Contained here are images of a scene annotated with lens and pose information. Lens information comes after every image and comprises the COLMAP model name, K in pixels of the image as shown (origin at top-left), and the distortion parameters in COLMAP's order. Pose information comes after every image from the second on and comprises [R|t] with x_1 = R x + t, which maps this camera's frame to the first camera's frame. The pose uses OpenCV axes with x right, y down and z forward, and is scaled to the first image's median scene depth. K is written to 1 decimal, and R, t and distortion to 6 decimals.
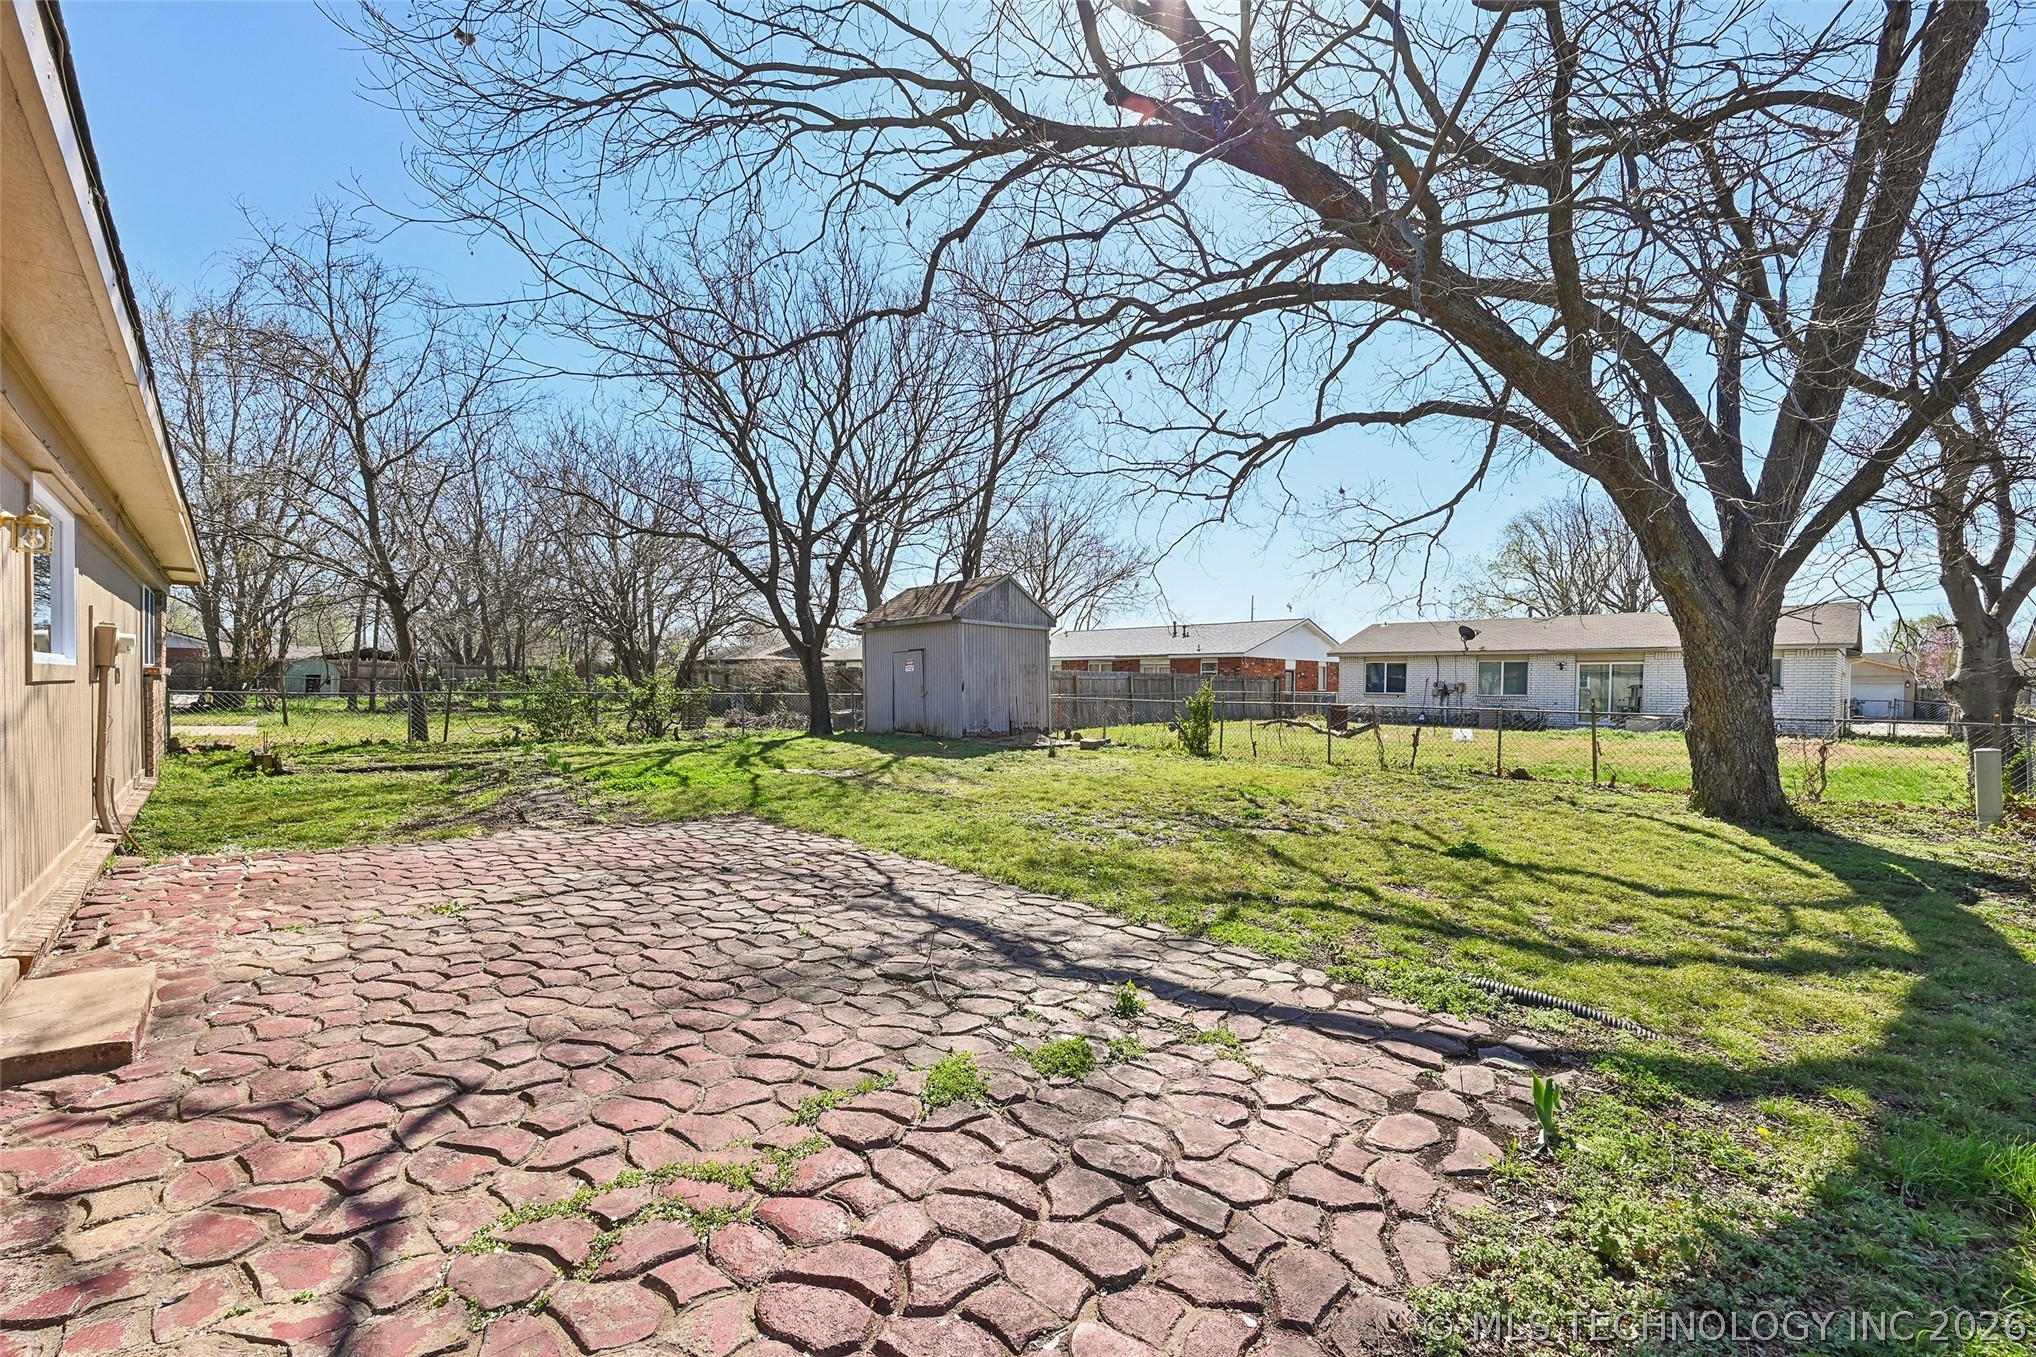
lens RADIAL K [[834.8, 0, 1015.2], [0, 834.8, 687.8], [0, 0, 1]] dist [-0.001018, -0.000005]
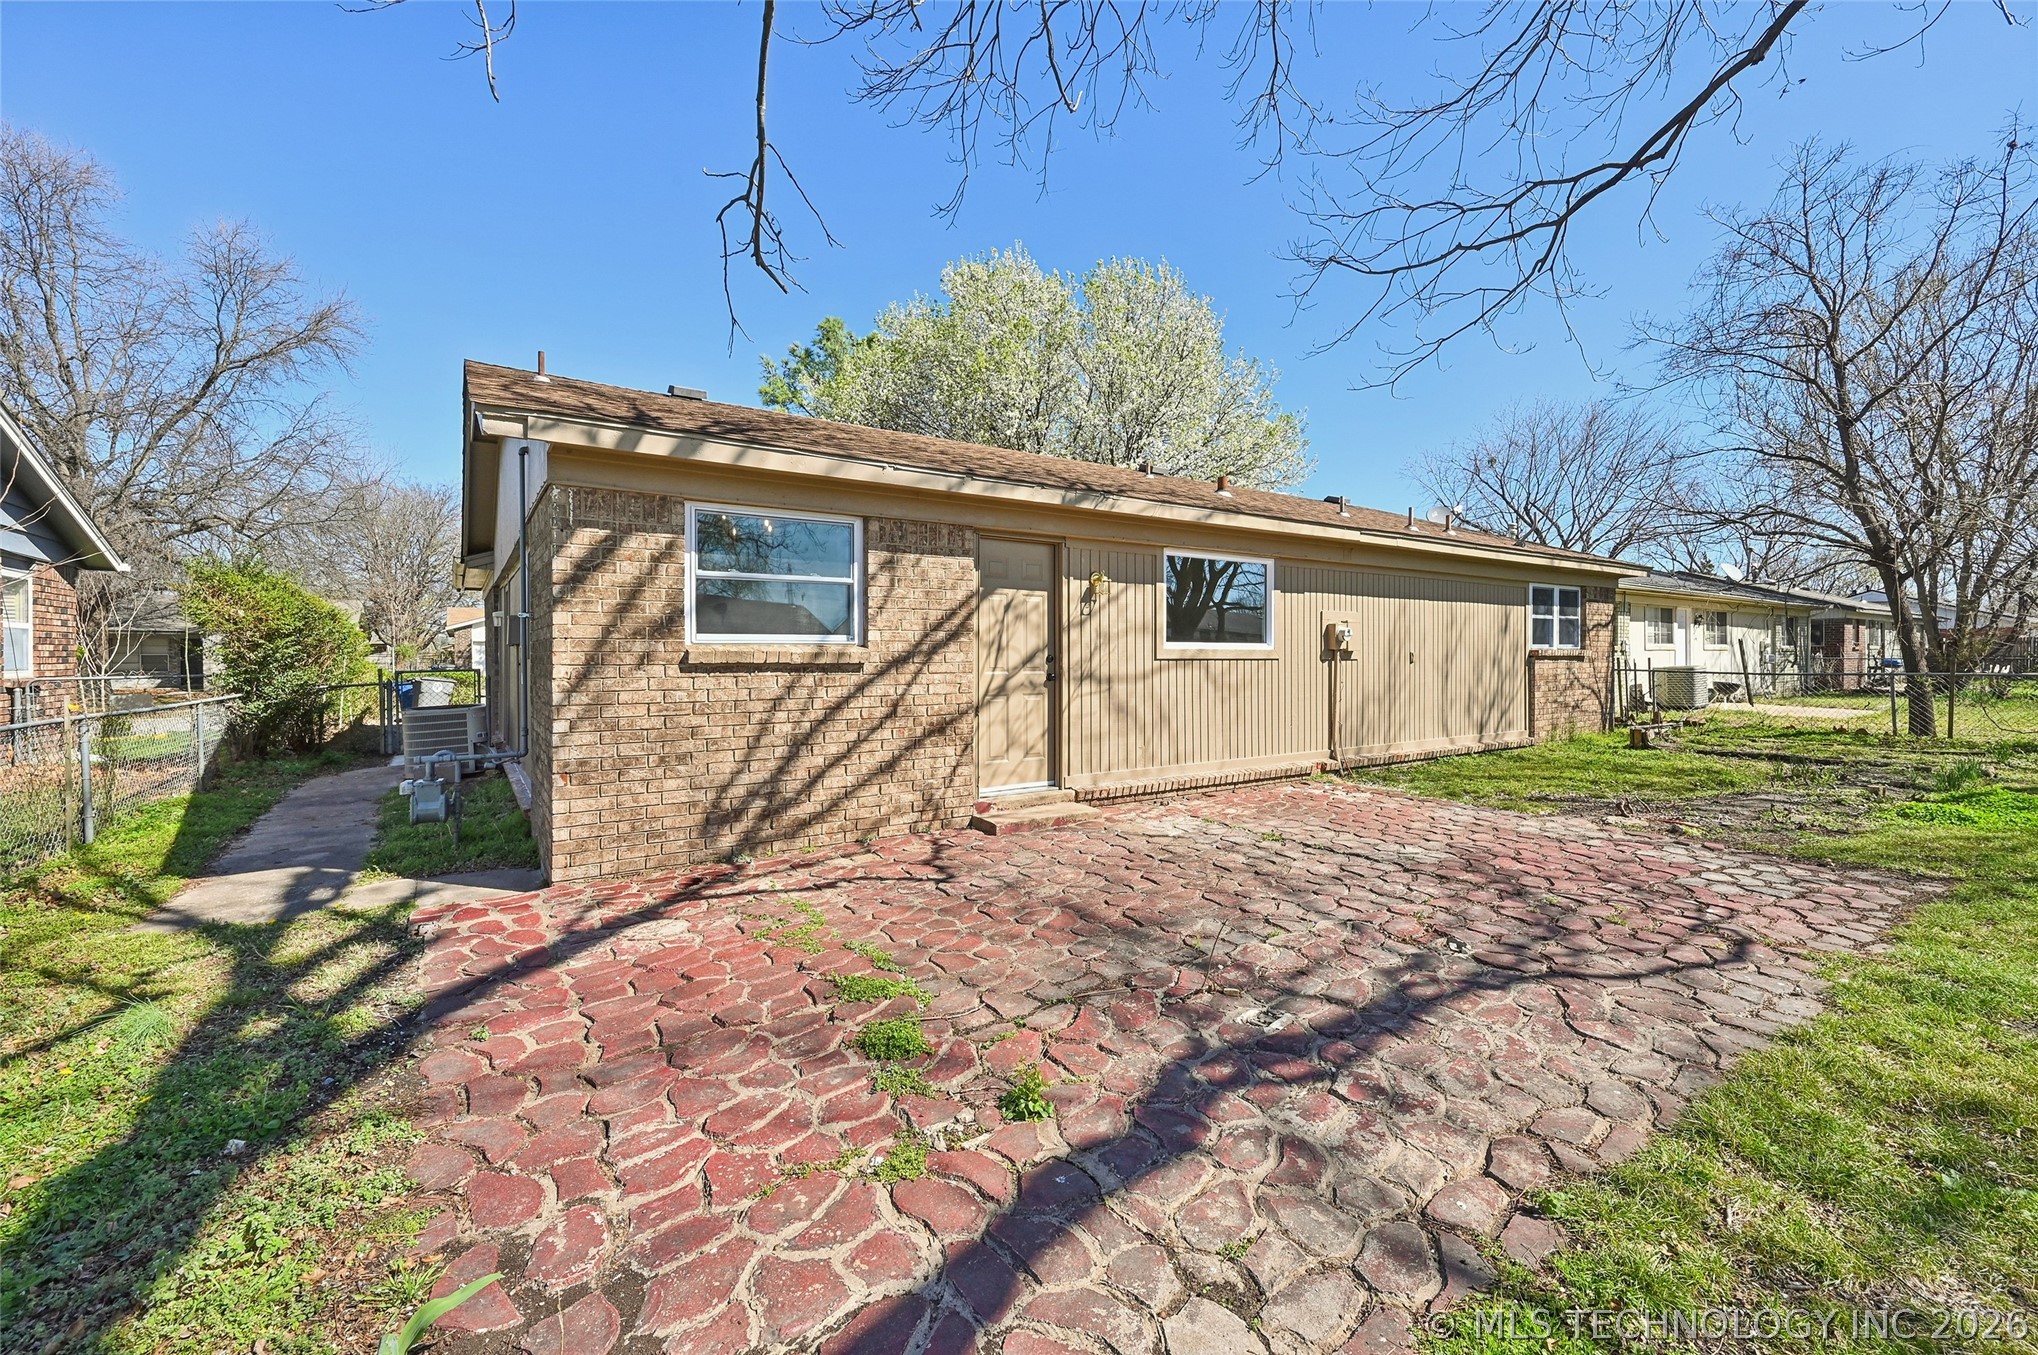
lens RADIAL K [[827.7, 0, 1017.0], [0, 827.7, 656.4], [0, 0, 1]] dist [0.001621, -0.000037]
pose [[-0.178715, -0.018291, -0.983731, 0.683465], [-0.000734, 0.999829, -0.018457, 0.017702], [0.983901, -0.002577, -0.178698, 0.923903]]
